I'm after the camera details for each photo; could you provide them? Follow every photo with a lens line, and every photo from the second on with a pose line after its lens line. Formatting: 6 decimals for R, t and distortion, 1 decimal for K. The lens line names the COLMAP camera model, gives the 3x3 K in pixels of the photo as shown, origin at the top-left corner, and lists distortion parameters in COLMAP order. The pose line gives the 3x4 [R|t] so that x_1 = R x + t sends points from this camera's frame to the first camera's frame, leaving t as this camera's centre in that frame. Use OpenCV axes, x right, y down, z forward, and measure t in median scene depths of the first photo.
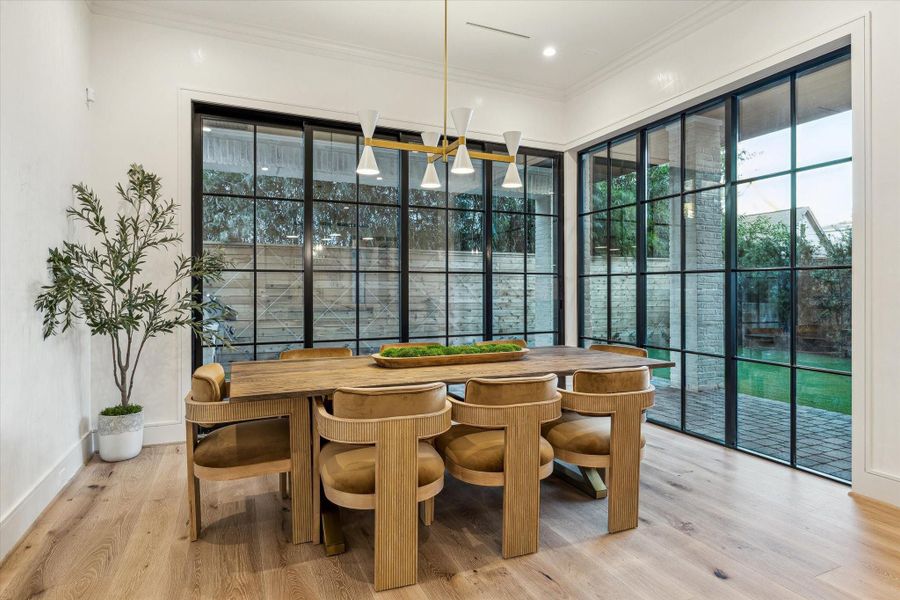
lens RADIAL K [[495.0, 0, 449.2], [0, 495.0, 286.0], [0, 0, 1]] dist [-0.002561, -0.000287]
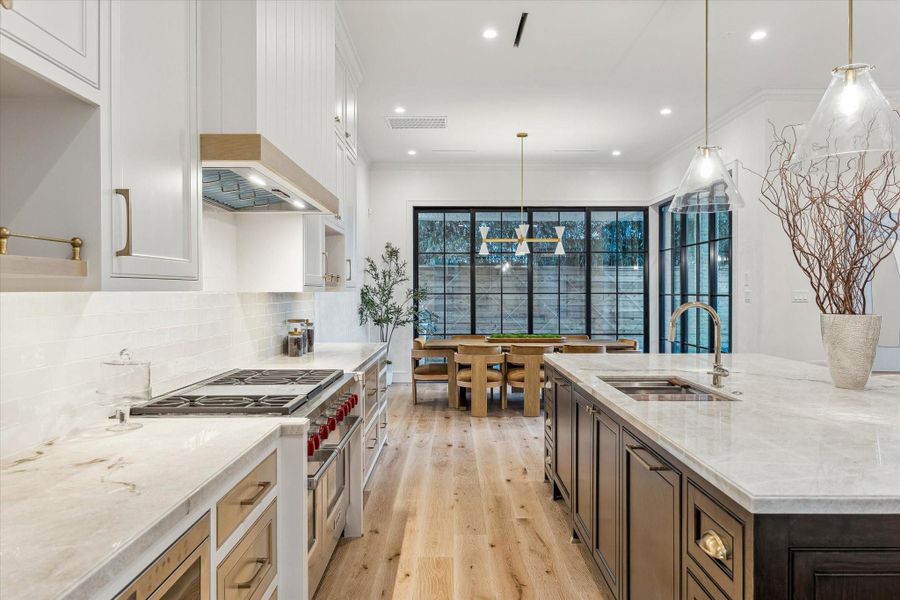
lens RADIAL K [[618.7, 0, 450.0], [0, 618.7, 300.0], [0, 0, 1]] dist [-0.000693, -0.000479]
pose [[0.911056, 0.005233, -0.412249, 0.678771], [0.003839, 0.999768, 0.021175, -0.068435], [0.412265, -0.020874, 0.910825, -1.280694]]
